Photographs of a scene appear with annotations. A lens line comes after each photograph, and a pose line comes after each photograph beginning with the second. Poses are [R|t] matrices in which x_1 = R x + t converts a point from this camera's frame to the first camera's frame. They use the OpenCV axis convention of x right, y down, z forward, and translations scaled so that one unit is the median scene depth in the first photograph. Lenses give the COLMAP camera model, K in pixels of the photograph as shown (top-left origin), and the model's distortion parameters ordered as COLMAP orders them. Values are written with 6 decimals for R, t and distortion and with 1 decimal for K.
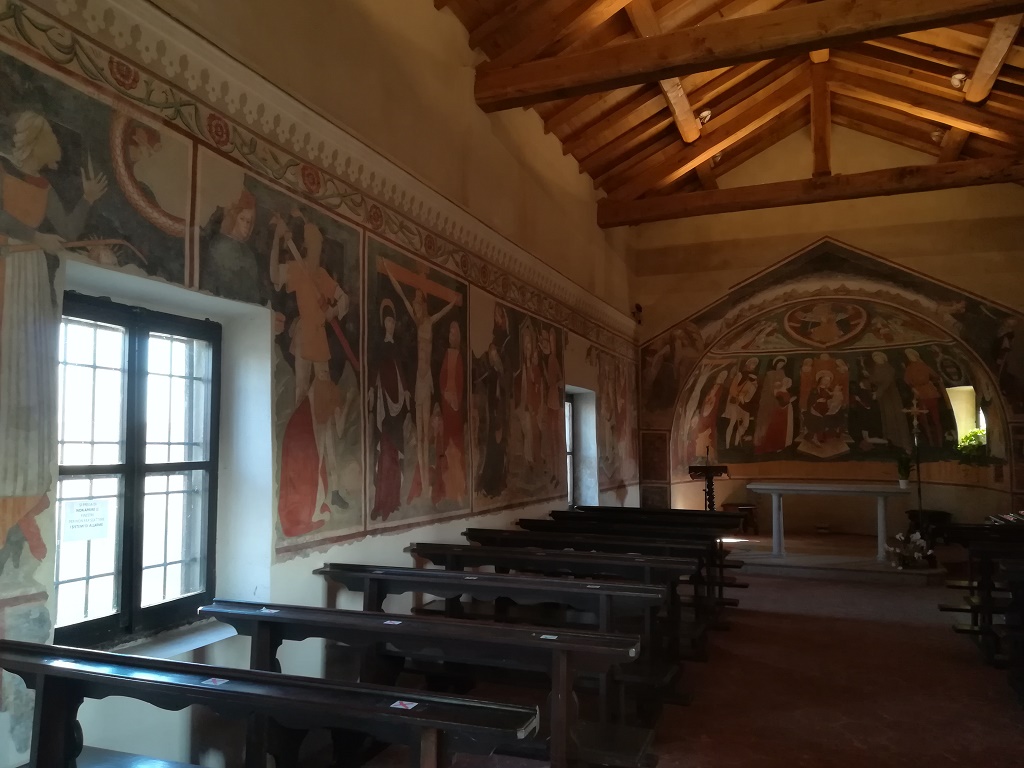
lens RADIAL K [[797.1, 0, 518.2], [0, 797.1, 383.5], [0, 0, 1]] dist [0.068616, -0.102834]
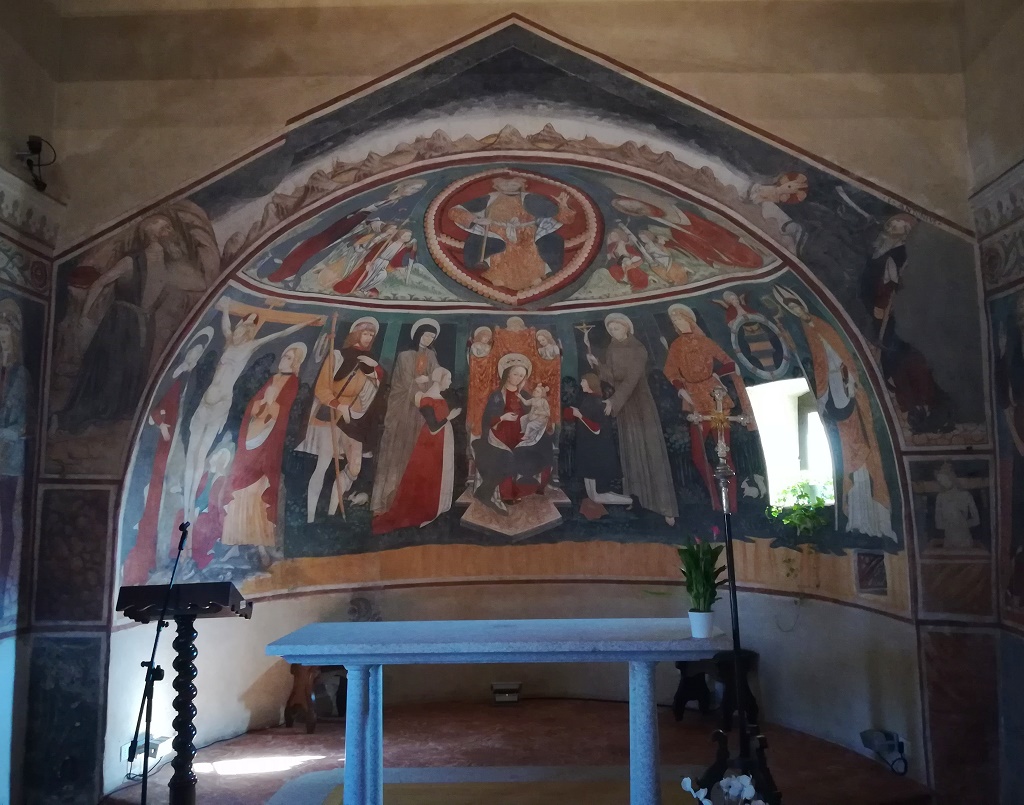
lens RADIAL K [[902.6, 0, 537.9], [0, 902.6, 366.3], [0, 0, 1]] dist [0.087487, -0.160197]
pose [[0.934412, 0.036986, 0.354268, 0.218759], [-0.009125, 0.996754, -0.079993, 0.037264], [-0.356077, 0.071514, 0.931716, 0.530356]]
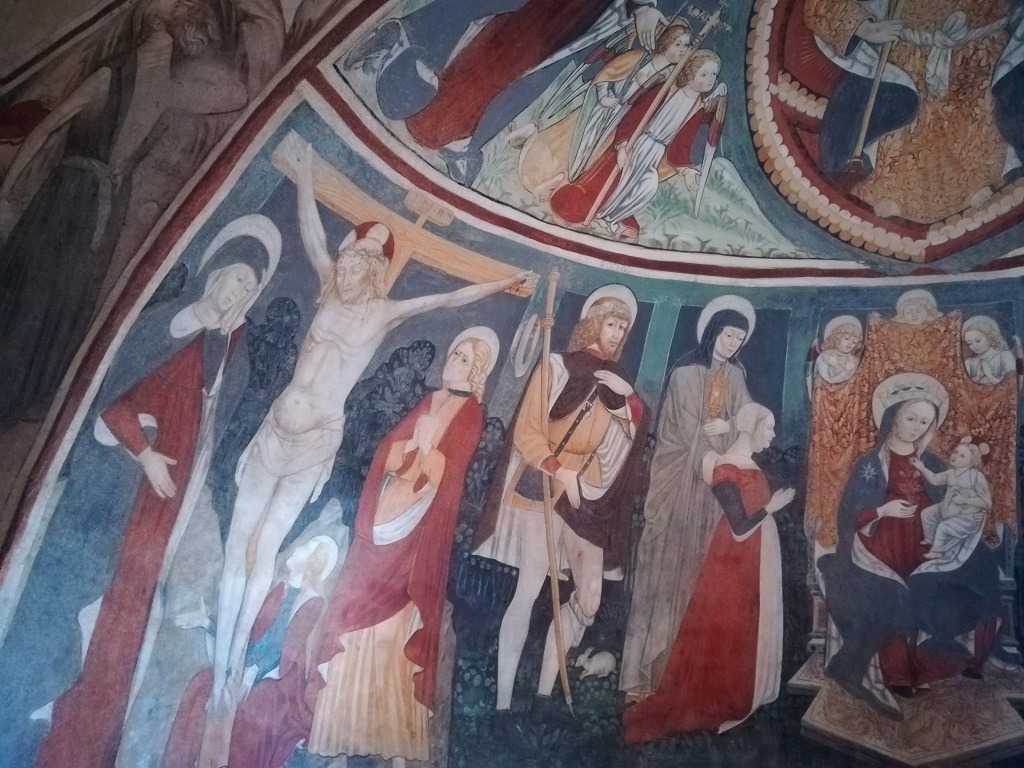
lens RADIAL K [[797.1, 0, 515.8], [0, 797.1, 381.7], [0, 0, 1]] dist [0.068616, -0.102834]
pose [[0.993608, 0.071022, 0.087750, 0.265265], [-0.046088, 0.964777, -0.258999, 0.056680], [-0.103053, 0.253299, 0.961883, 0.847999]]
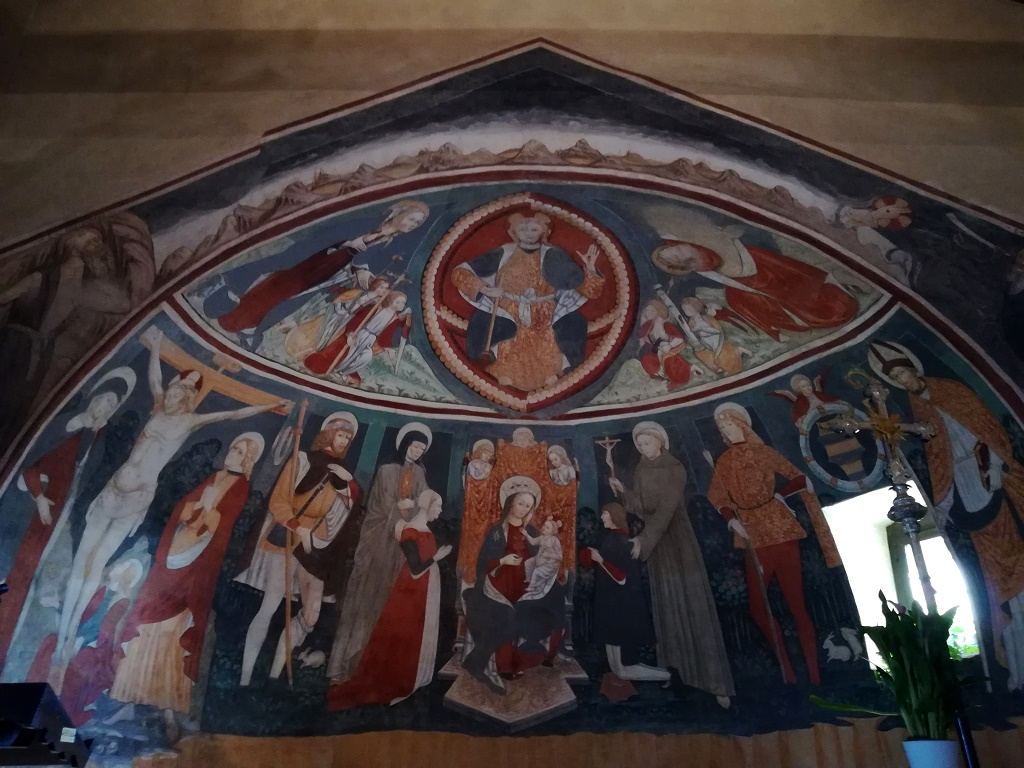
lens RADIAL K [[797.1, 0, 513.6], [0, 797.1, 382.3], [0, 0, 1]] dist [0.068616, -0.102834]
pose [[0.932178, 0.165629, 0.321886, 0.263277], [-0.034877, 0.926145, -0.375552, 0.095182], [-0.360315, 0.338855, 0.869109, 0.696017]]
